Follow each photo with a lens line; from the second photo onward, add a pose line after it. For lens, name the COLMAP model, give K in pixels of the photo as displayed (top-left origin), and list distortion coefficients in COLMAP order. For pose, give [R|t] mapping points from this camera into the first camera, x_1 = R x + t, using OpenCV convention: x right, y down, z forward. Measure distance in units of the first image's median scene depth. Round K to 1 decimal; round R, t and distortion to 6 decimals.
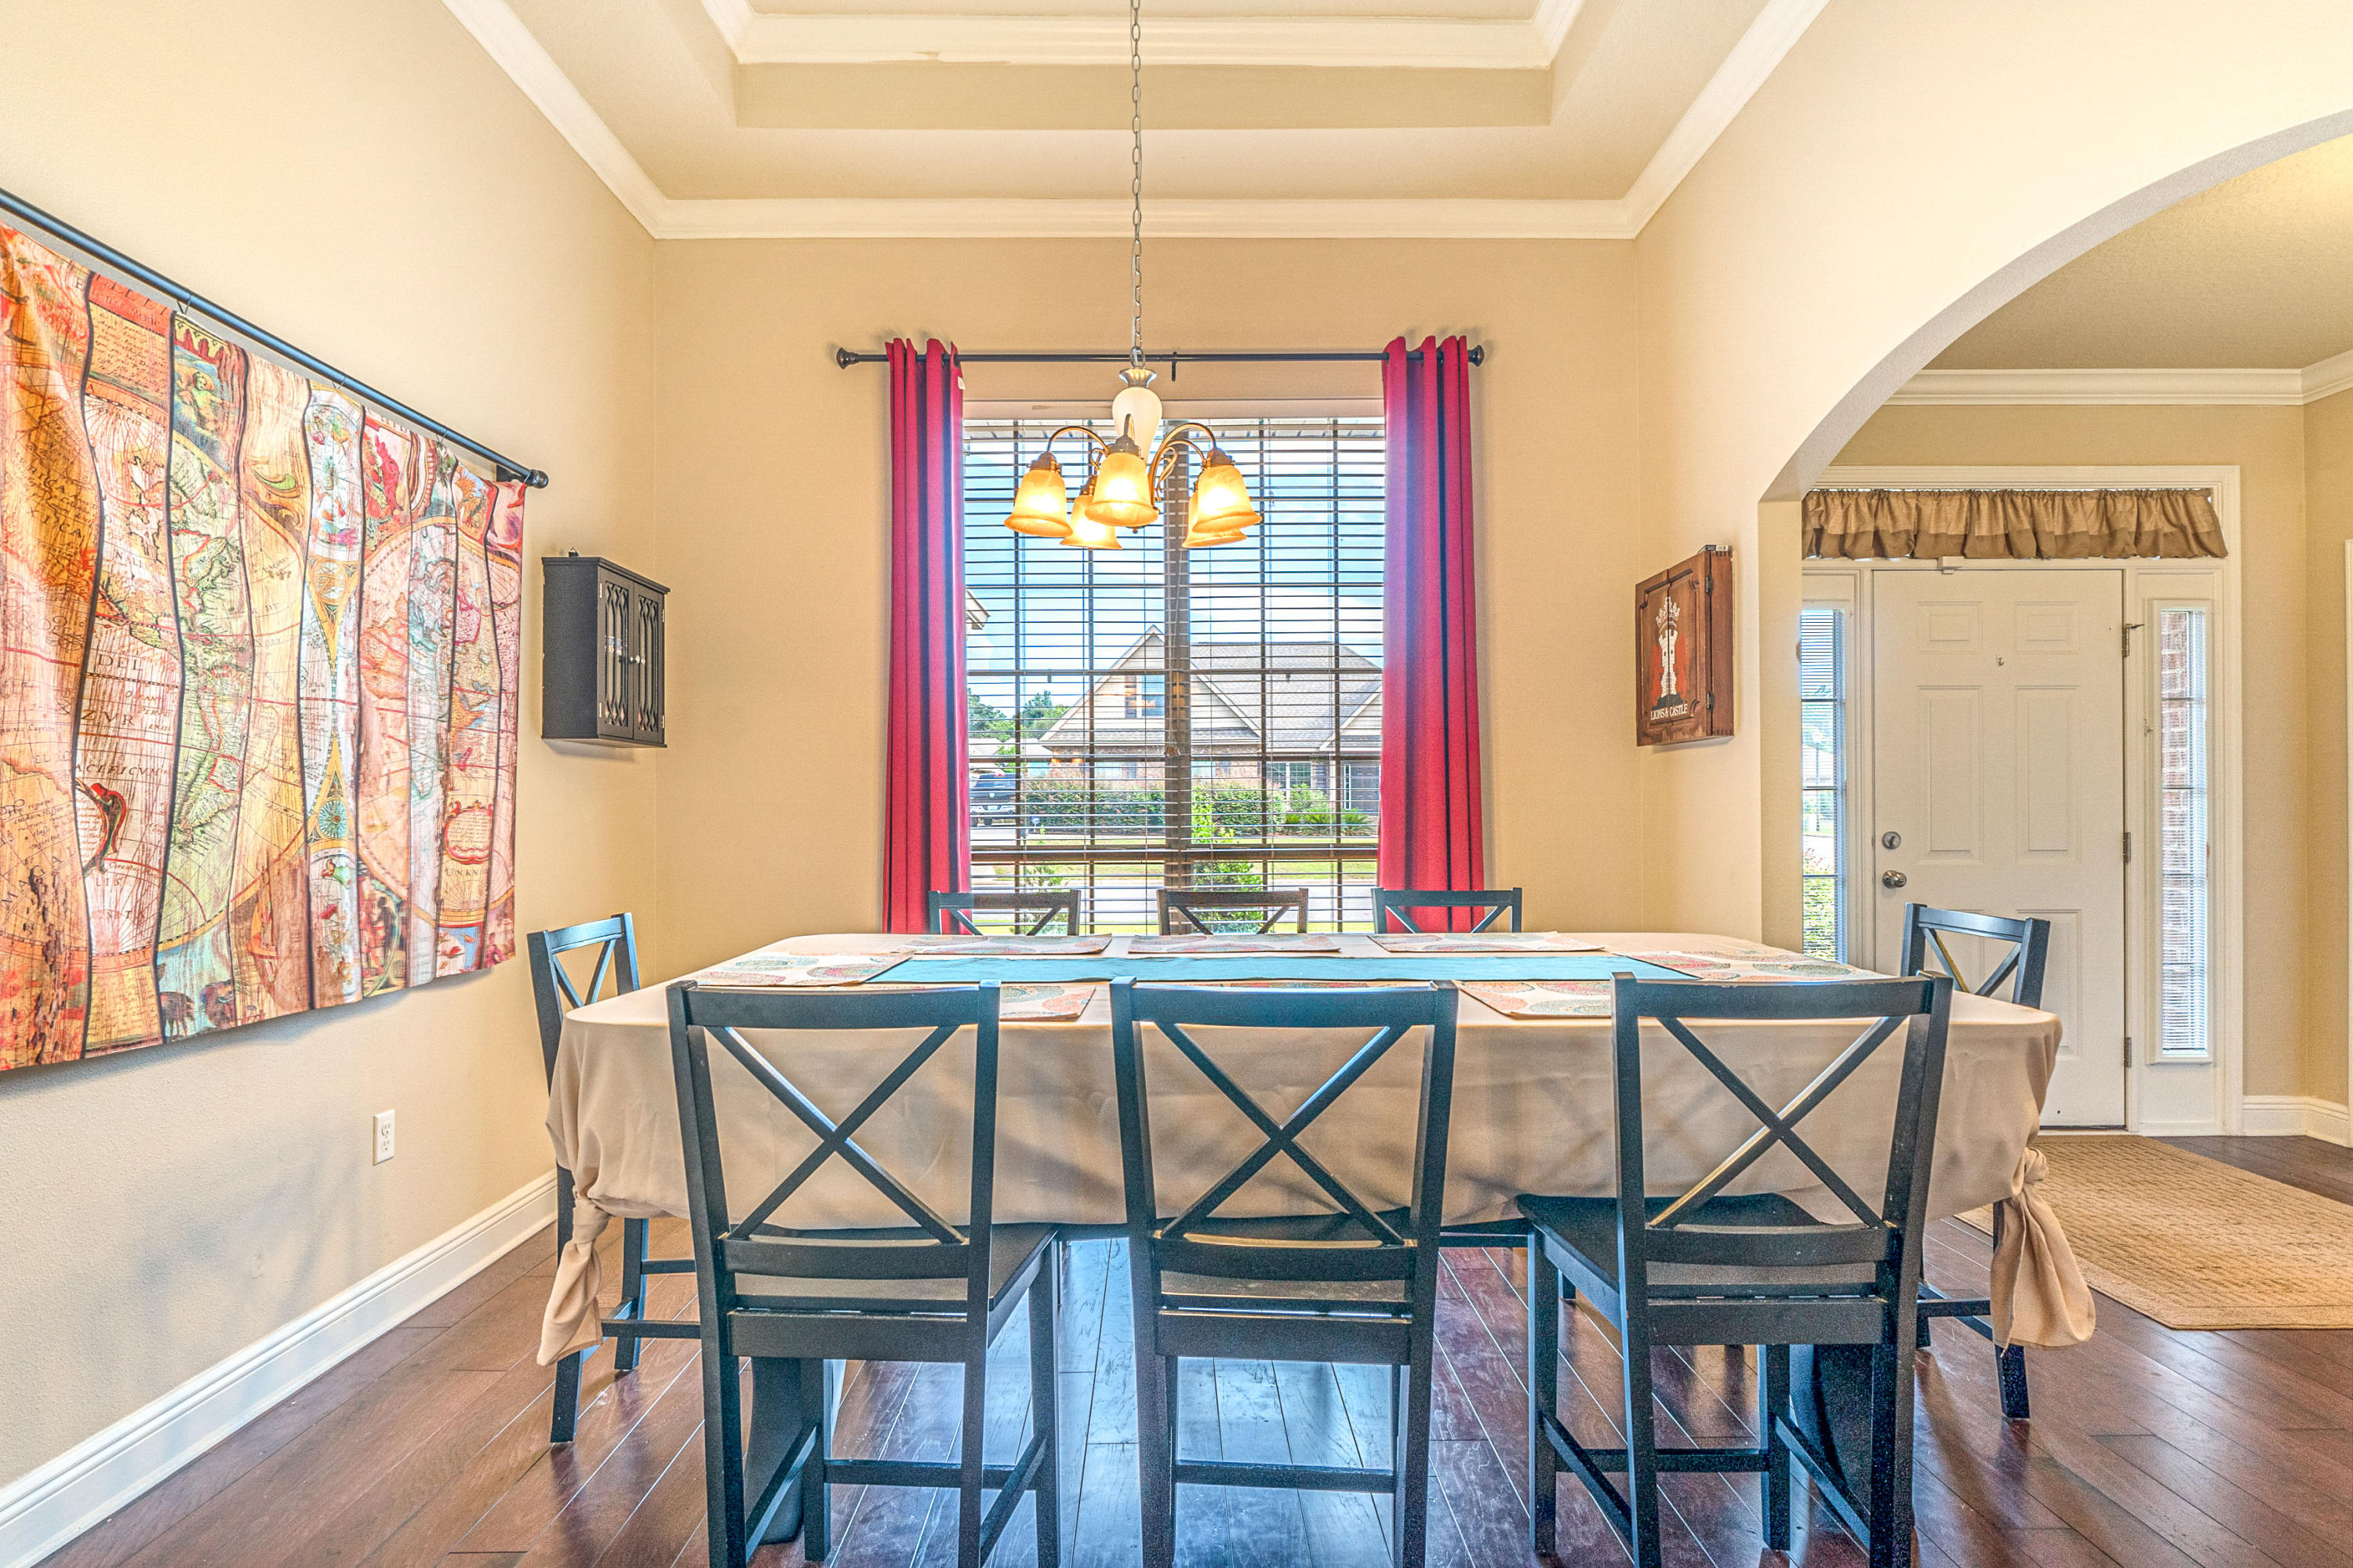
lens RADIAL K [[1234.5, 0, 1168.4], [0, 1234.5, 790.8], [0, 0, 1]] dist [-0.002619, -0.001633]
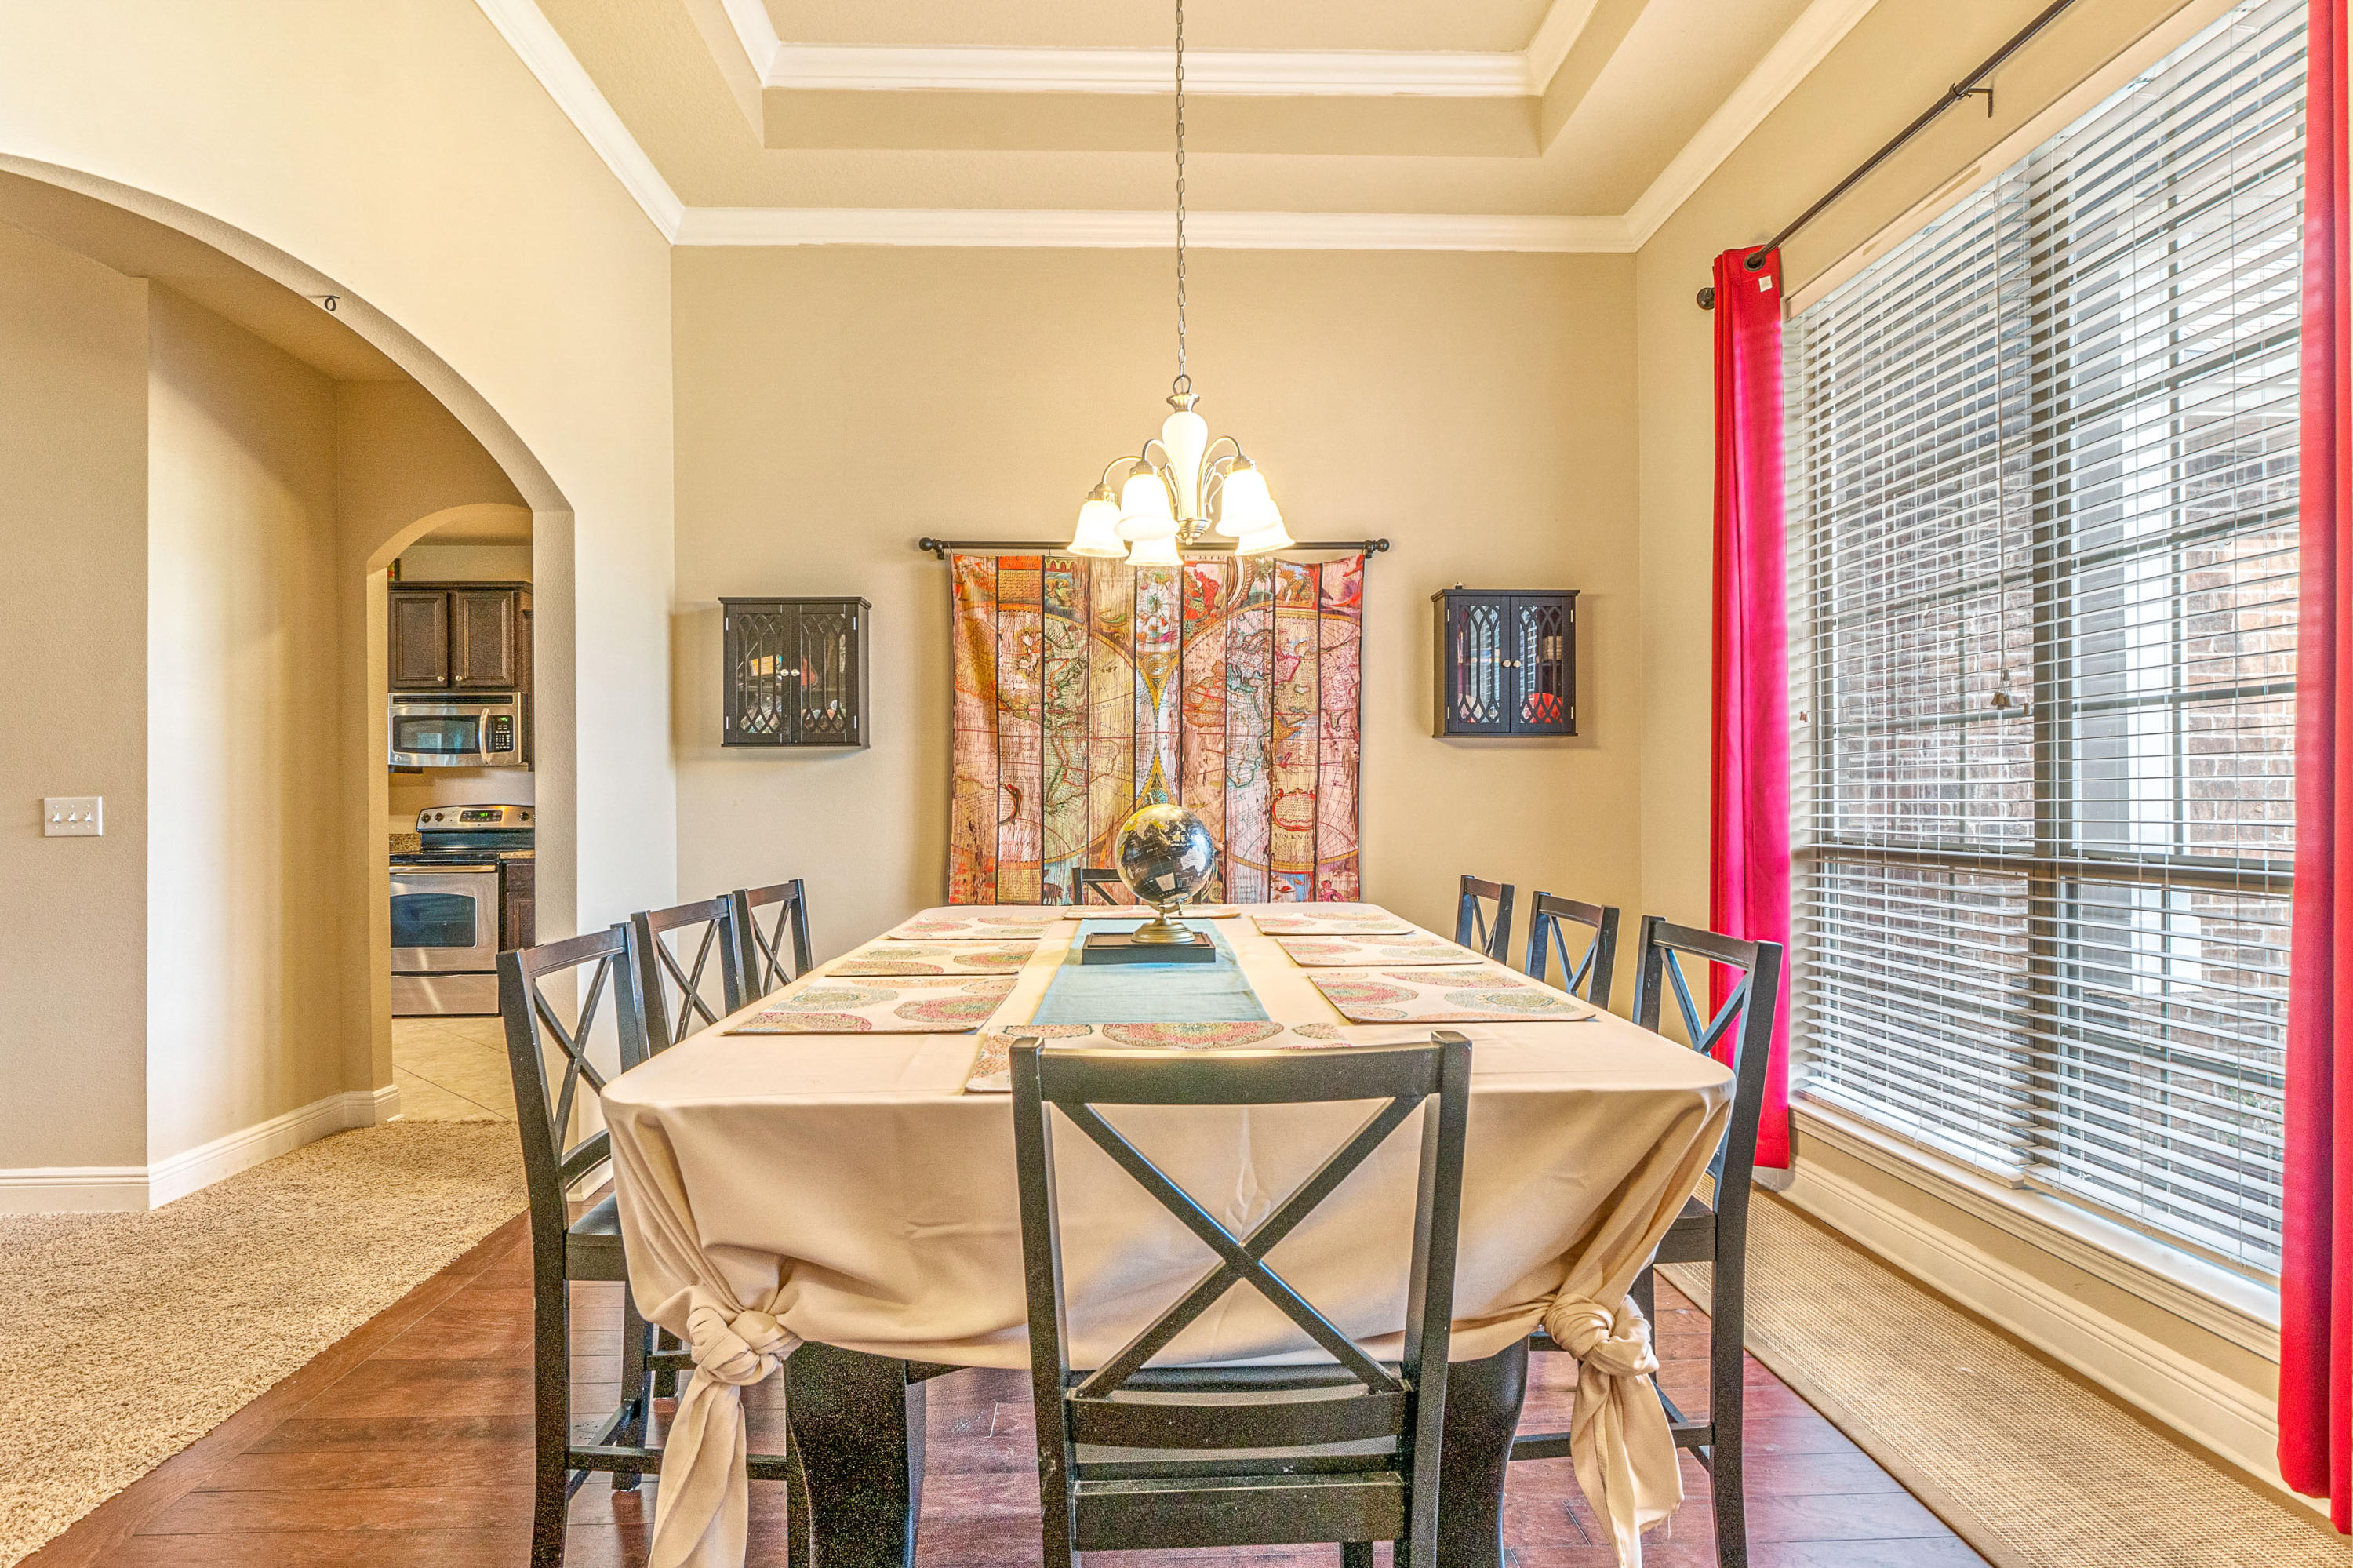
lens RADIAL K [[1234.5, 0, 1168.4], [0, 1234.5, 790.8], [0, 0, 1]] dist [-0.002619, -0.001633]
pose [[0.026831, -0.013322, -0.999551, 1.062635], [0.022026, 0.999676, -0.012733, 0.031630], [0.999397, -0.021674, 0.027115, 0.954473]]
